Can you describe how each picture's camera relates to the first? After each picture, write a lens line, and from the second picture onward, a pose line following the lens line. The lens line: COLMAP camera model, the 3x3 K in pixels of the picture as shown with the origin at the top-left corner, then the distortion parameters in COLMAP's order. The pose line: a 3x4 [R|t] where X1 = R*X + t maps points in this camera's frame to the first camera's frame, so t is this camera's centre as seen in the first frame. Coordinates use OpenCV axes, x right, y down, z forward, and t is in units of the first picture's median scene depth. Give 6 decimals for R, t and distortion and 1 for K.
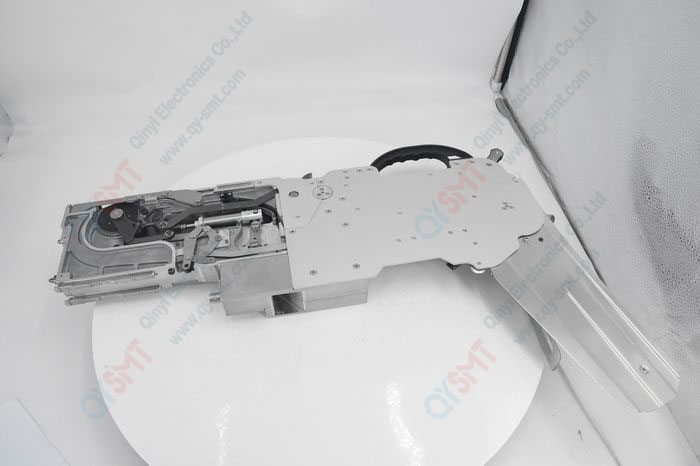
lens RADIAL K [[486.5, 0, 350.0], [0, 486.5, 233.0], [0, 0, 1]] dist [-0.156284, 0.081976]
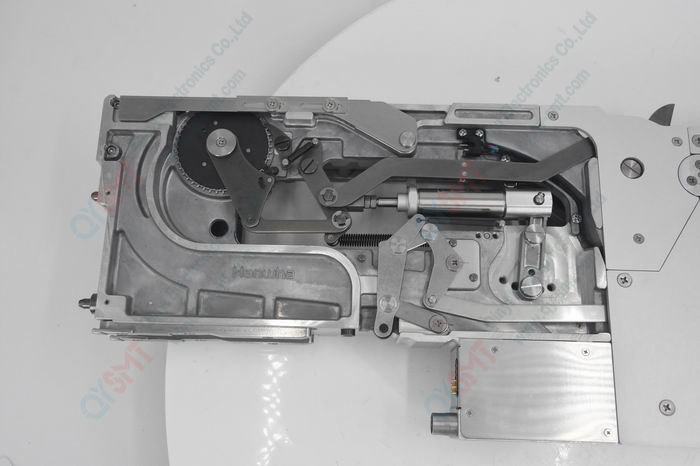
lens RADIAL K [[706.3, 0, 350.0], [0, 706.3, 233.0], [0, 0, 1]] dist [-0.005645, -0.001692]
pose [[0.974417, 0.204828, -0.092509, -0.299538], [-0.146378, 0.890717, 0.430345, -0.268875], [0.170546, -0.405794, 0.897912, 0.389458]]
